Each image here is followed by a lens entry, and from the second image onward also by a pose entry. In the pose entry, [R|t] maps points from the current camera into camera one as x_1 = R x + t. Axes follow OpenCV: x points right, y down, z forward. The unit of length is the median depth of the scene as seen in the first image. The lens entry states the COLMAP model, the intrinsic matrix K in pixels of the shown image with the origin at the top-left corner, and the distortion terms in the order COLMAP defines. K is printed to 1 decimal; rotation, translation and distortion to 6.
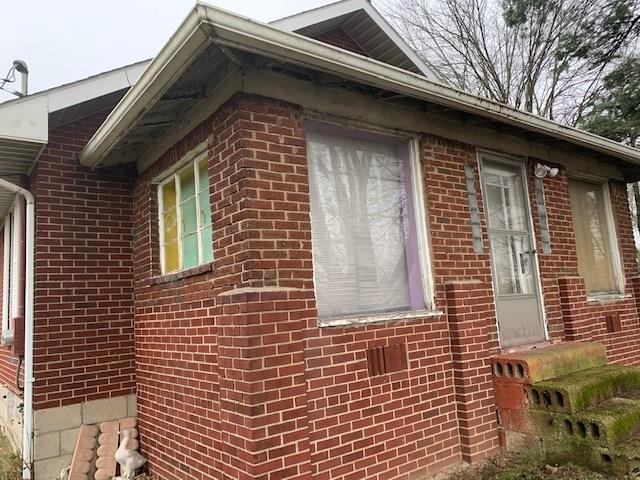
lens RADIAL K [[489.7, 0, 320.0], [0, 489.7, 240.0], [0, 0, 1]] dist [0.032628, -0.007759]
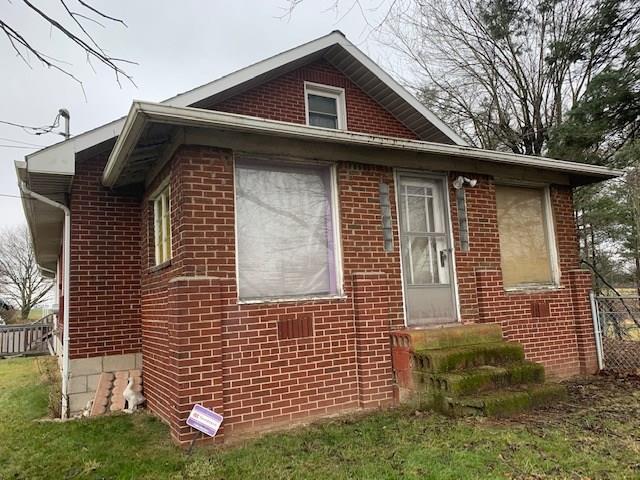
lens RADIAL K [[486.7, 0, 320.0], [0, 486.7, 240.0], [0, 0, 1]] dist [0.096135, -0.112878]
pose [[0.989387, 0.000069, -0.145305, 0.355774], [0.003447, 0.999707, 0.023944, -0.037221], [0.145264, -0.024191, 0.989097, -0.314011]]
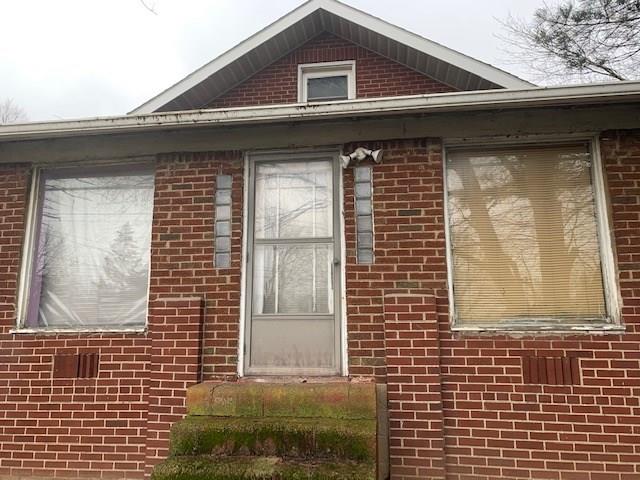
lens RADIAL K [[486.7, 0, 320.0], [0, 486.7, 240.0], [0, 0, 1]] dist [0.096135, -0.112878]
pose [[0.700331, -0.059243, -0.711355, 1.202024], [0.054680, 0.998074, -0.029289, 0.012030], [0.711721, -0.018385, 0.702222, 0.520817]]
